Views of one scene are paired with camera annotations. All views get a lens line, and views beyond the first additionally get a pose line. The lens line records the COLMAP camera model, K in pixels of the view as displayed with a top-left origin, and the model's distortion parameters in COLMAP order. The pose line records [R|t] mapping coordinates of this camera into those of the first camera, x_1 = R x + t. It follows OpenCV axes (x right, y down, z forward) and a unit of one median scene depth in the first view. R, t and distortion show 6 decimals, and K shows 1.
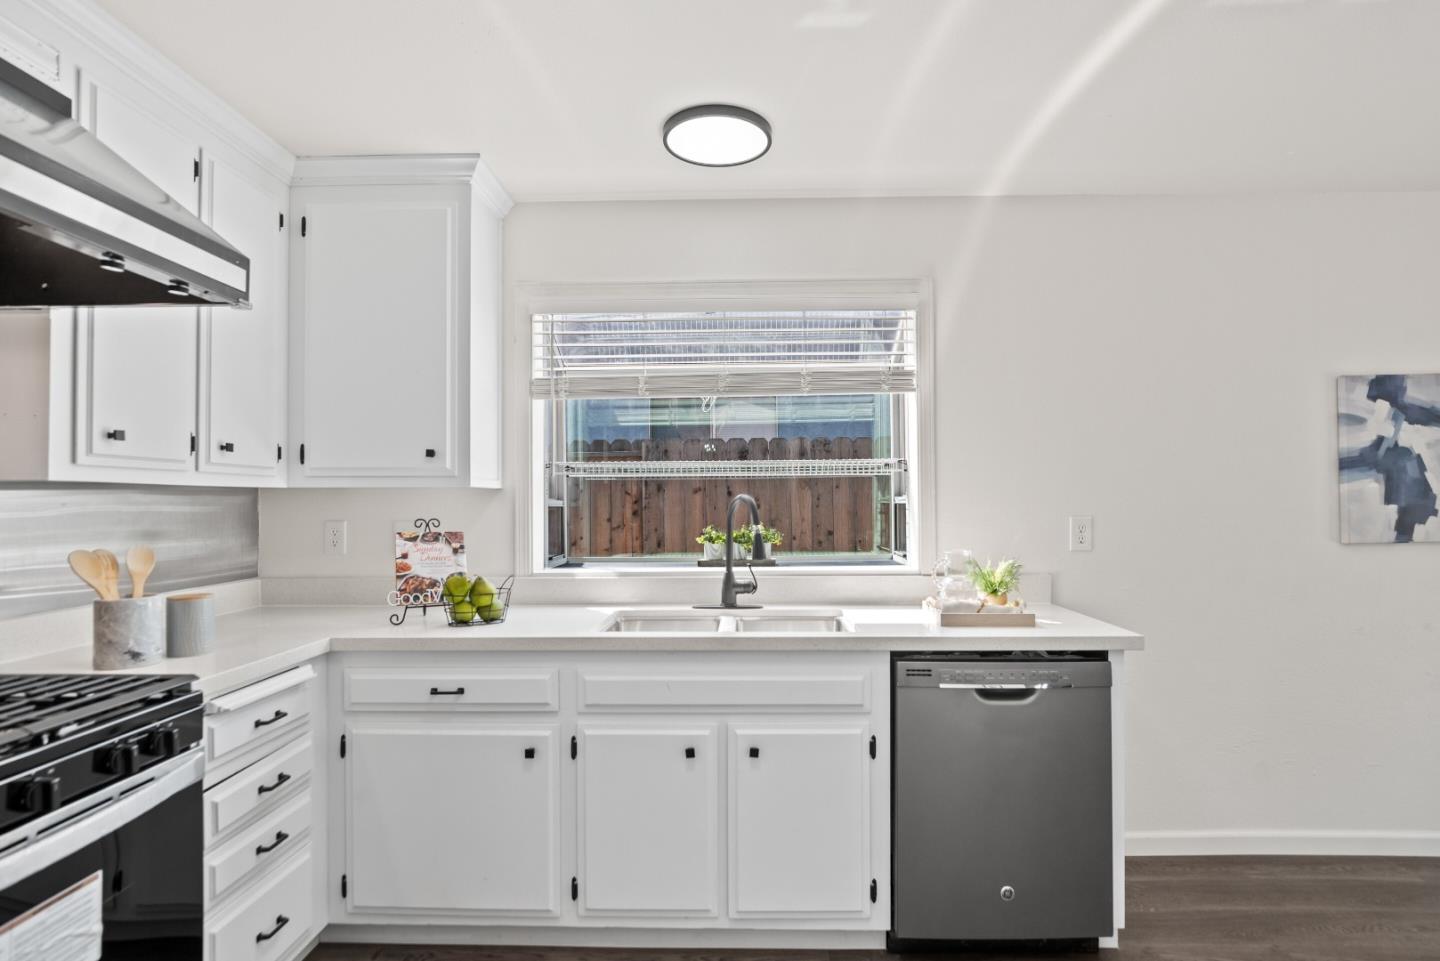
lens RADIAL K [[732.8, 0, 730.3], [0, 732.8, 491.5], [0, 0, 1]] dist [-0.024651, 0.005426]
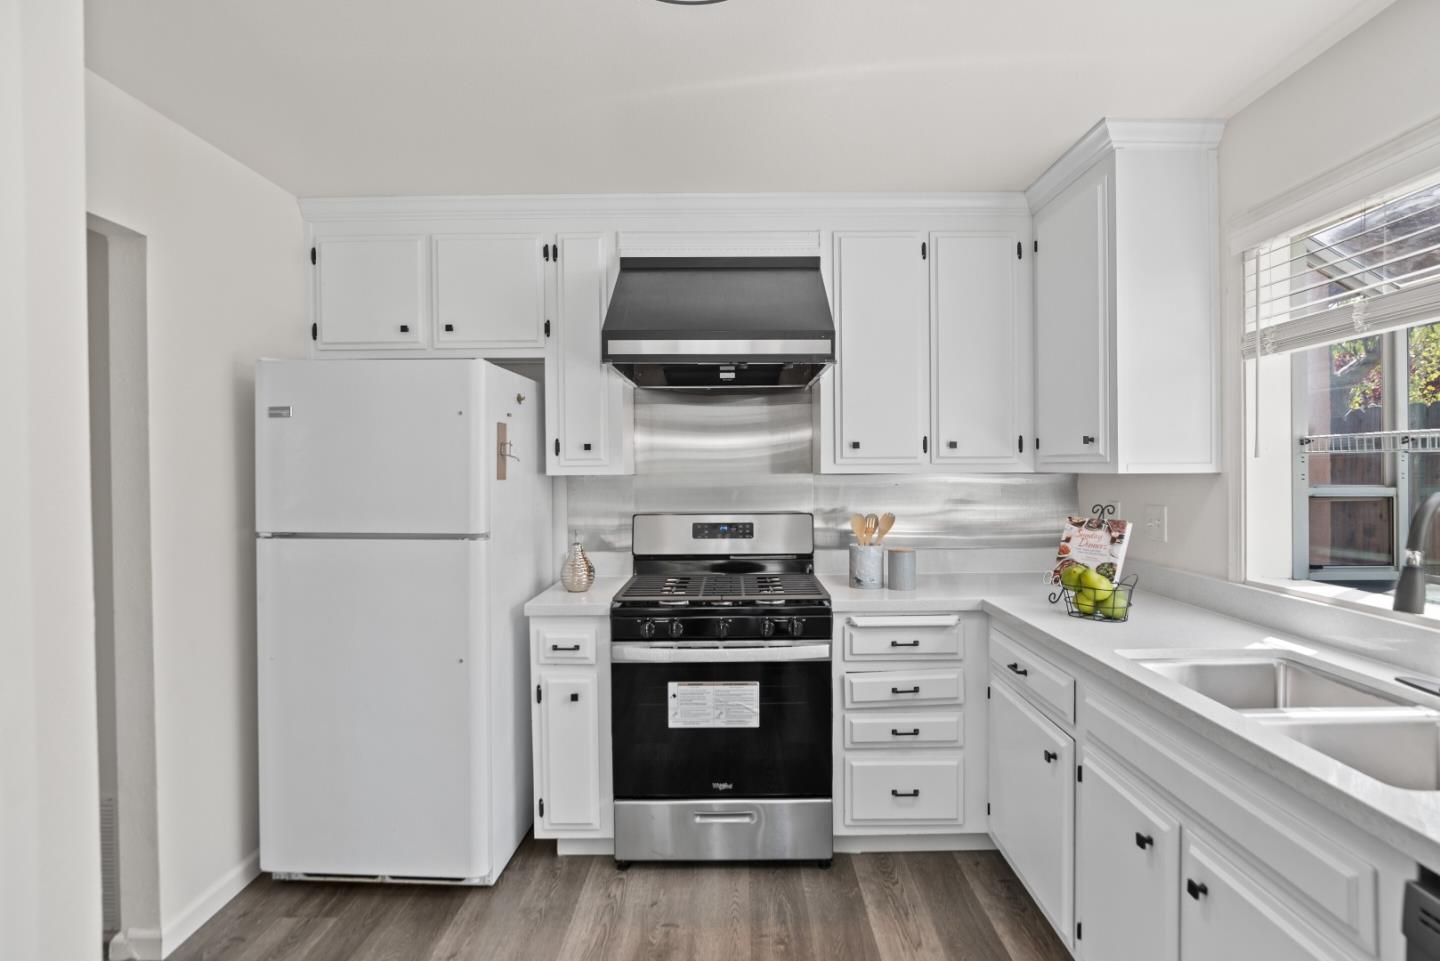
lens RADIAL K [[732.8, 0, 731.4], [0, 732.8, 472.0], [0, 0, 1]] dist [-0.024651, 0.005426]
pose [[0.012653, 0.009801, -0.999872, 0.578713], [0.019386, 0.999762, 0.010046, -0.027853], [0.999732, -0.019511, 0.012460, 0.497579]]
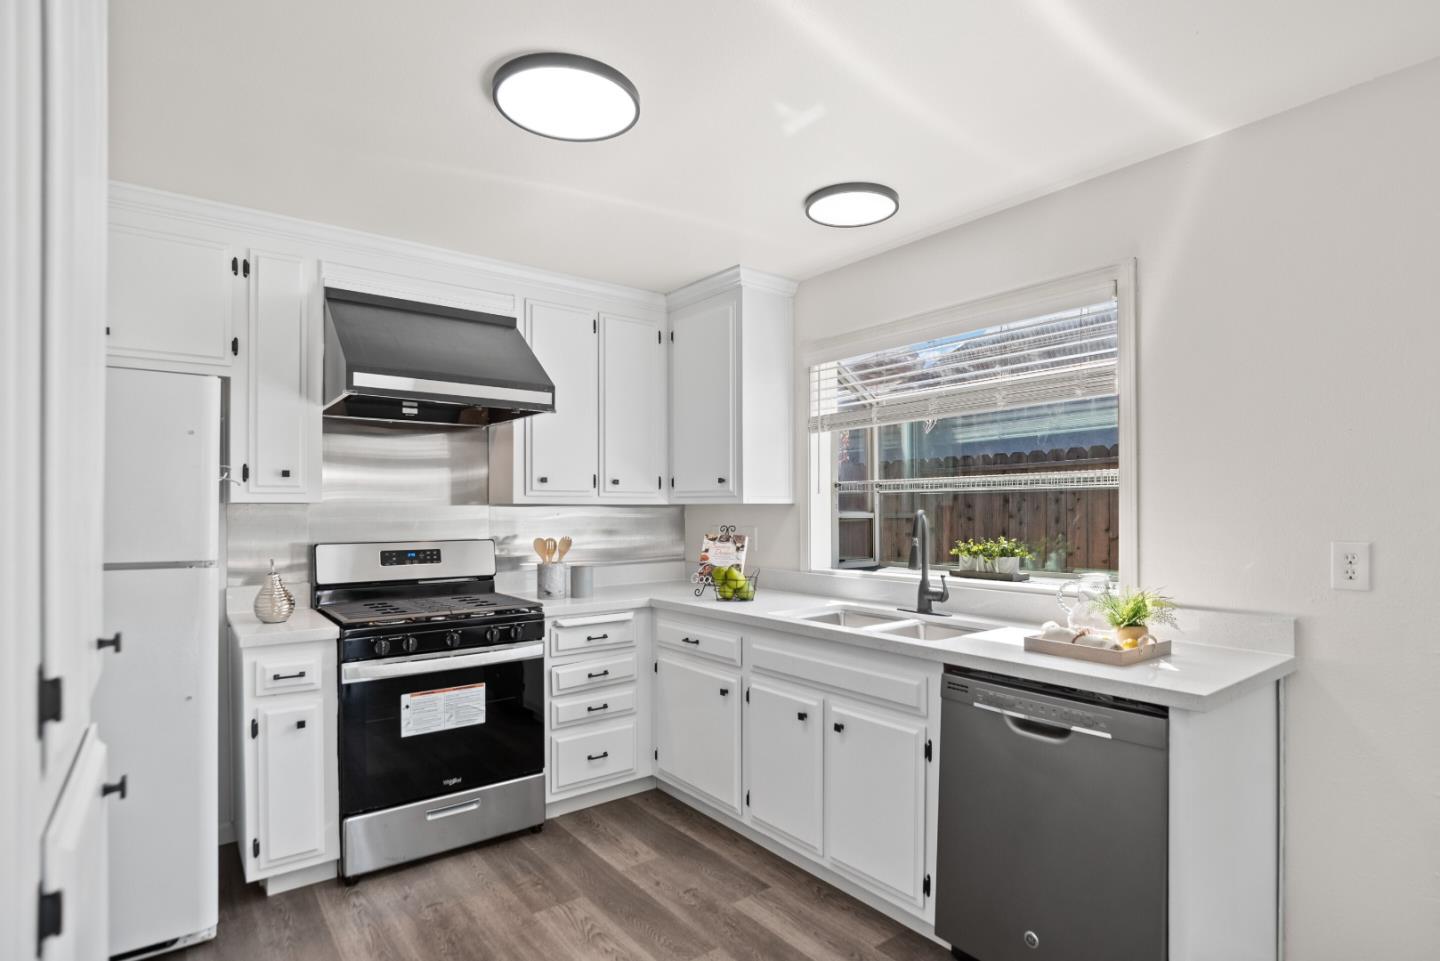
lens RADIAL K [[732.8, 0, 734.9], [0, 732.8, 504.5], [0, 0, 1]] dist [-0.024651, 0.005426]
pose [[0.631883, -0.001831, -0.775062, 0.727870], [0.009146, 0.999945, 0.005094, -0.011844], [0.775010, -0.010307, 0.631865, 0.104014]]
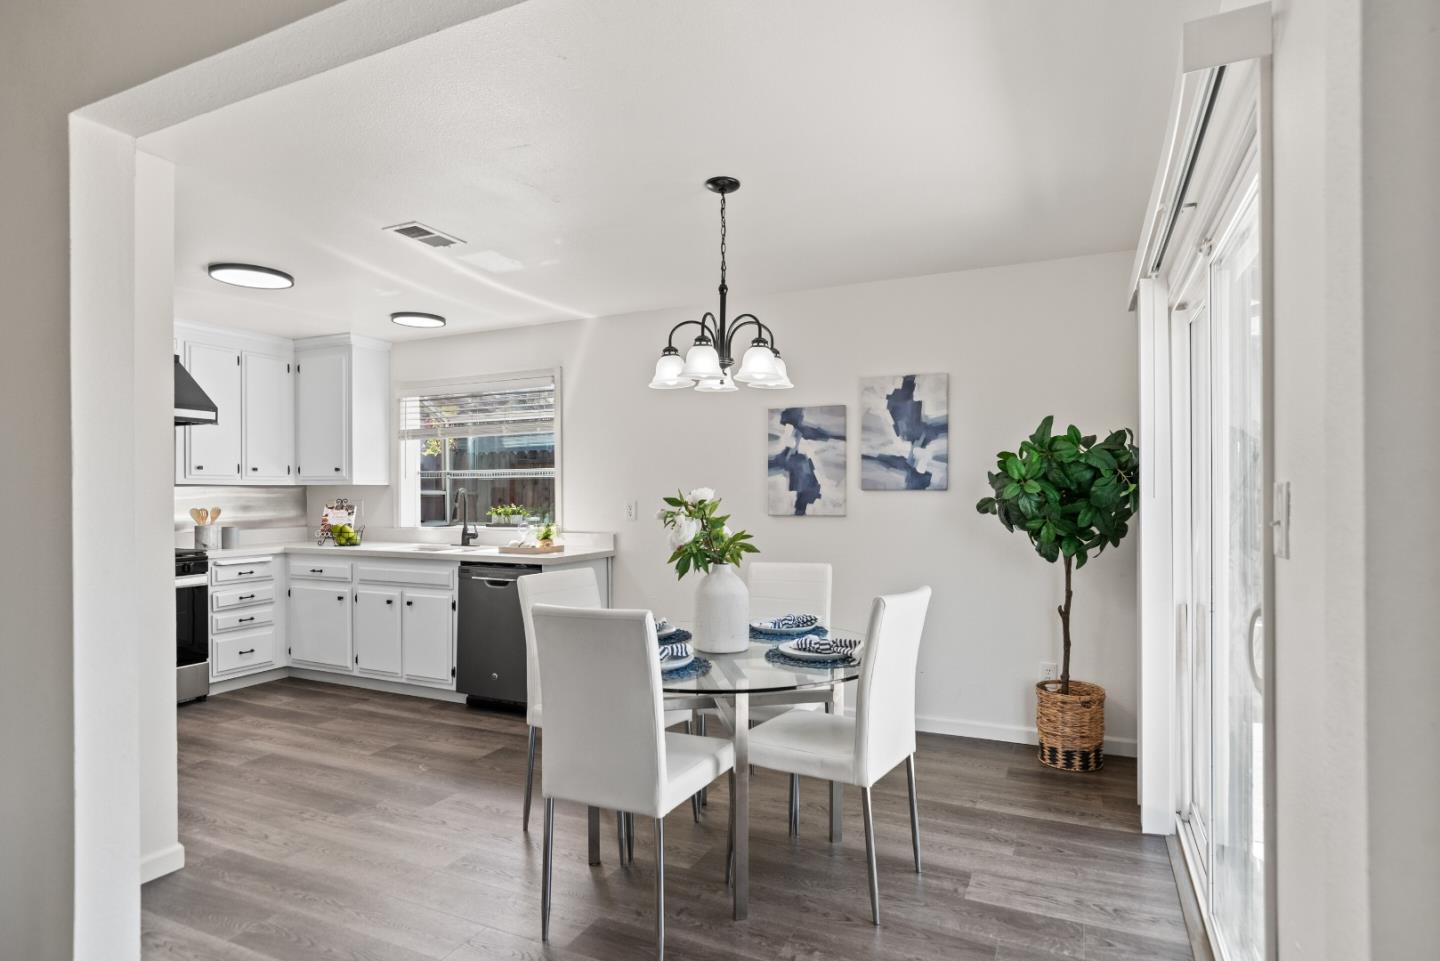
lens RADIAL K [[732.8, 0, 719.1], [0, 732.8, 494.0], [0, 0, 1]] dist [-0.024651, 0.005426]
pose [[0.915306, -0.002117, -0.402754, 1.537003], [0.007055, 0.999917, 0.010776, 0.006204], [0.402698, -0.012704, 0.915245, -0.556179]]
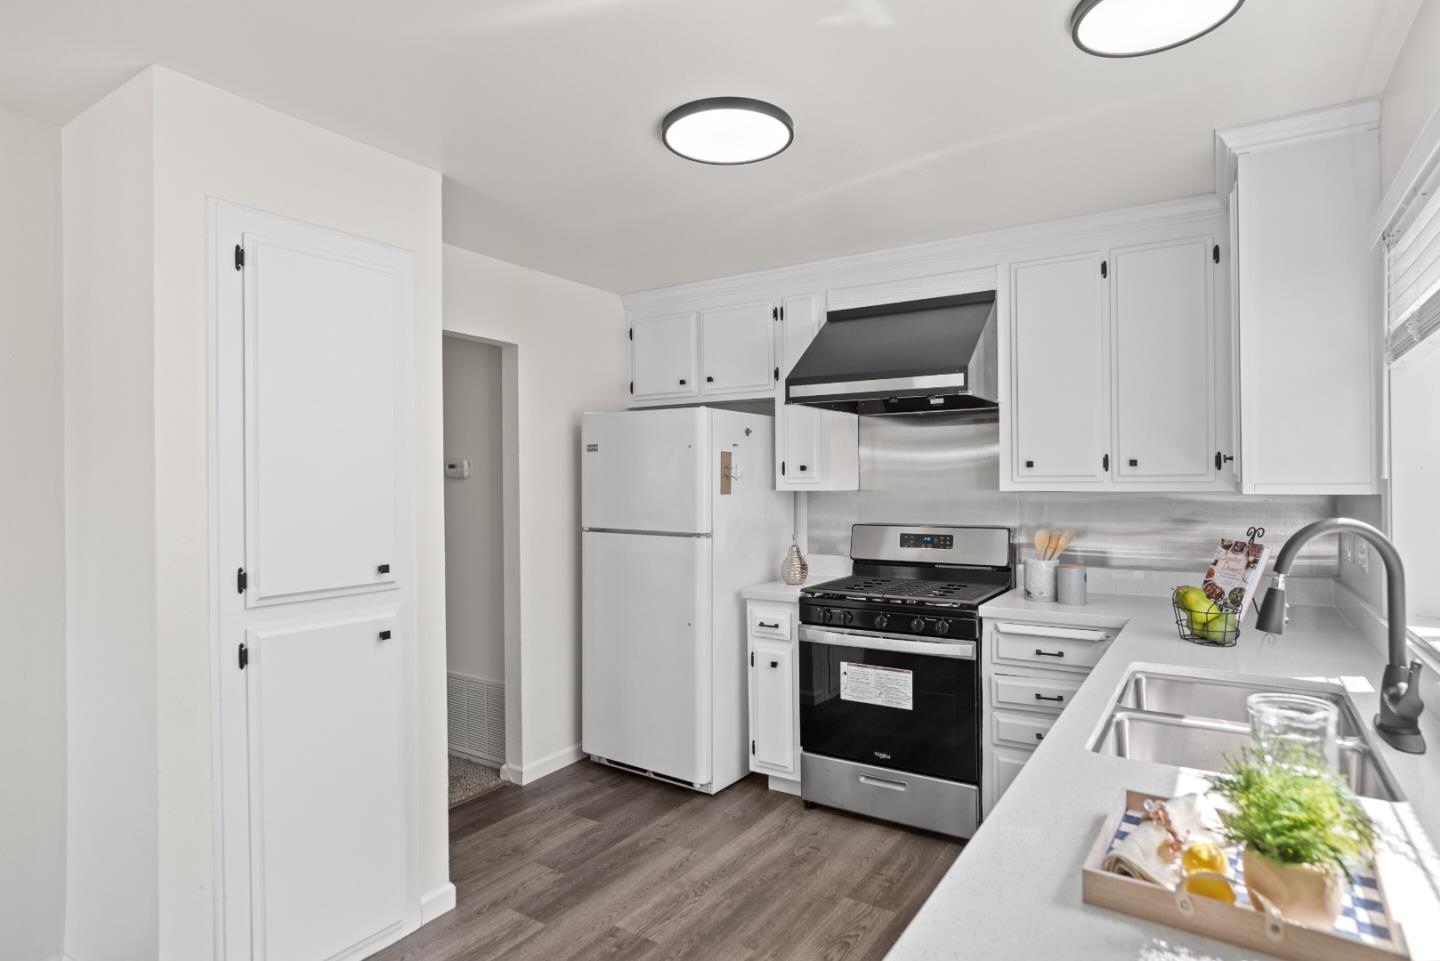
lens RADIAL K [[766.3, 0, 734.5], [0, 766.3, 480.3], [0, 0, 1]] dist [-0.020536, 0.001247]
pose [[-0.521411, 0.005179, -0.853290, 0.771238], [0.019228, 0.999799, -0.005682, -0.030594], [0.853089, -0.019369, -0.521406, 0.963961]]
